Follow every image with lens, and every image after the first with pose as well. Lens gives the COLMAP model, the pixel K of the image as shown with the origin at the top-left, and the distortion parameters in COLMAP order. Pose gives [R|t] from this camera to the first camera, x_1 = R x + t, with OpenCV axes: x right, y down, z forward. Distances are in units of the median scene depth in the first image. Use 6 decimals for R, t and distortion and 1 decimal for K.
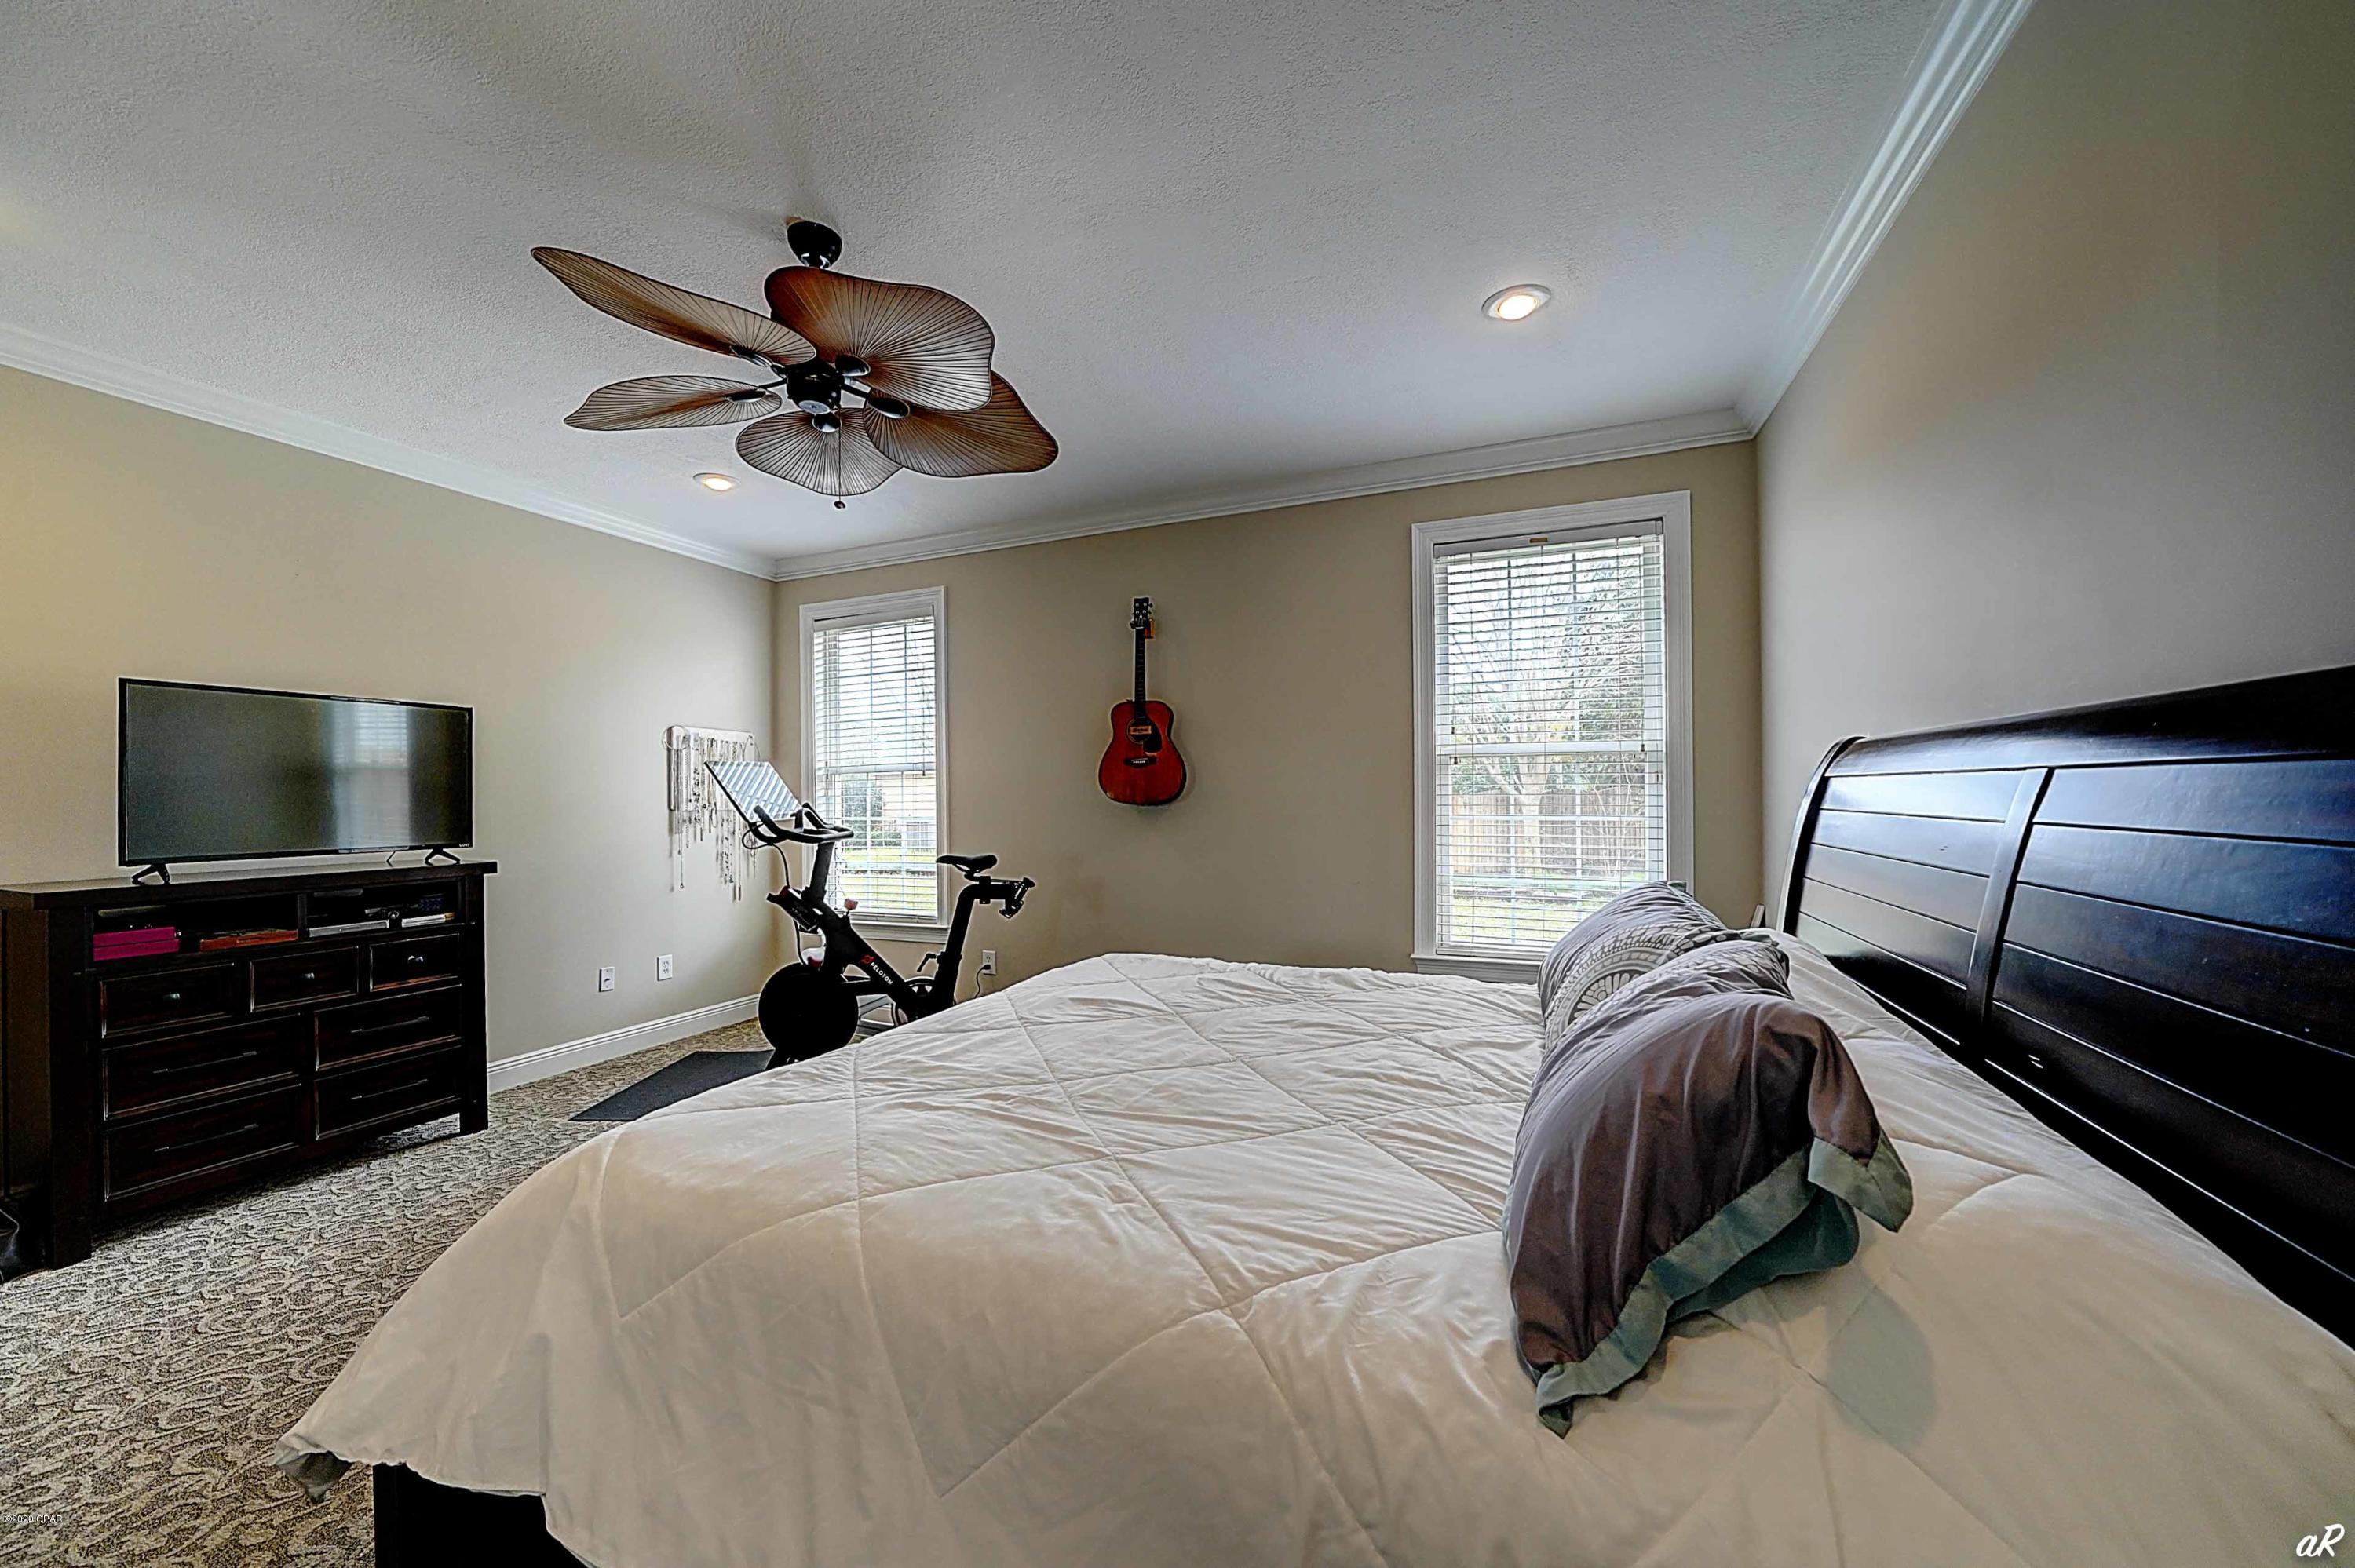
lens RADIAL K [[872.2, 0, 1163.8], [0, 872.2, 781.3], [0, 0, 1]] dist [0.000024, 0.000064]
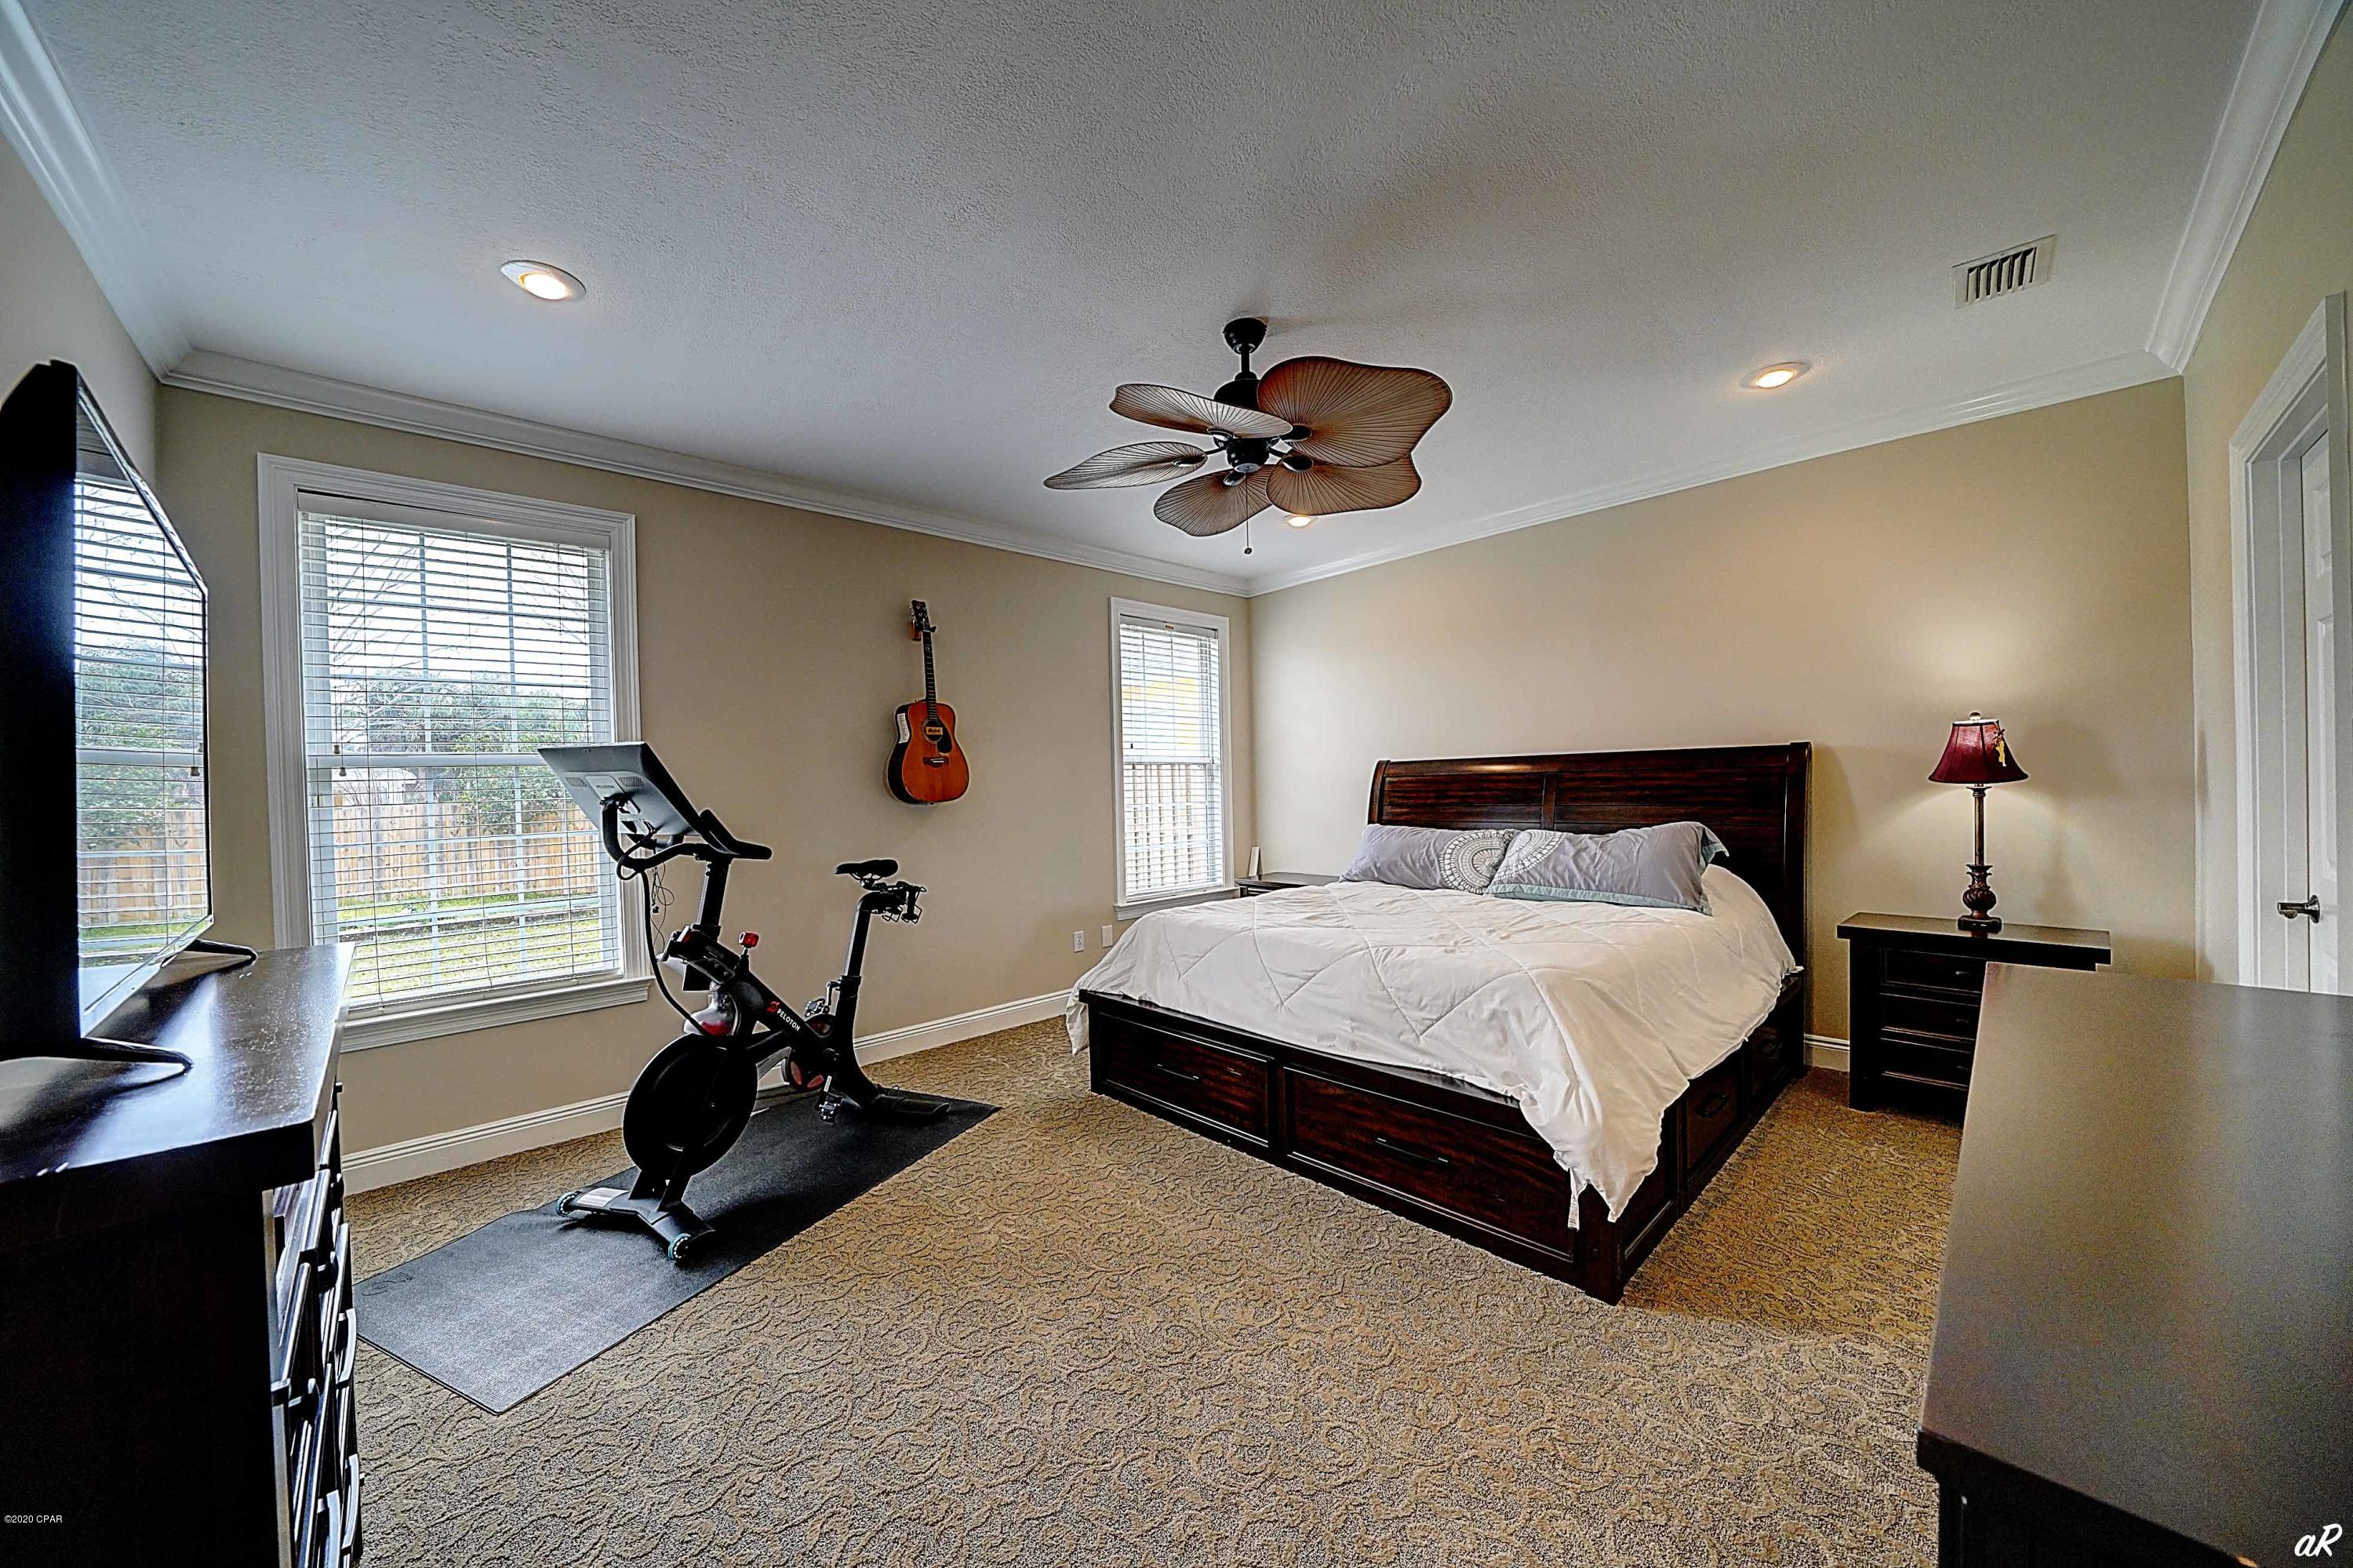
lens RADIAL K [[828.0, 0, 1172.7], [0, 828.0, 785.9], [0, 0, 1]] dist [-0.022330, 0.000254]
pose [[0.390812, 0.001249, 0.920470, -0.867661], [0.012064, 0.999906, -0.006479, 0.017840], [-0.920391, 0.013637, 0.390761, 0.388378]]
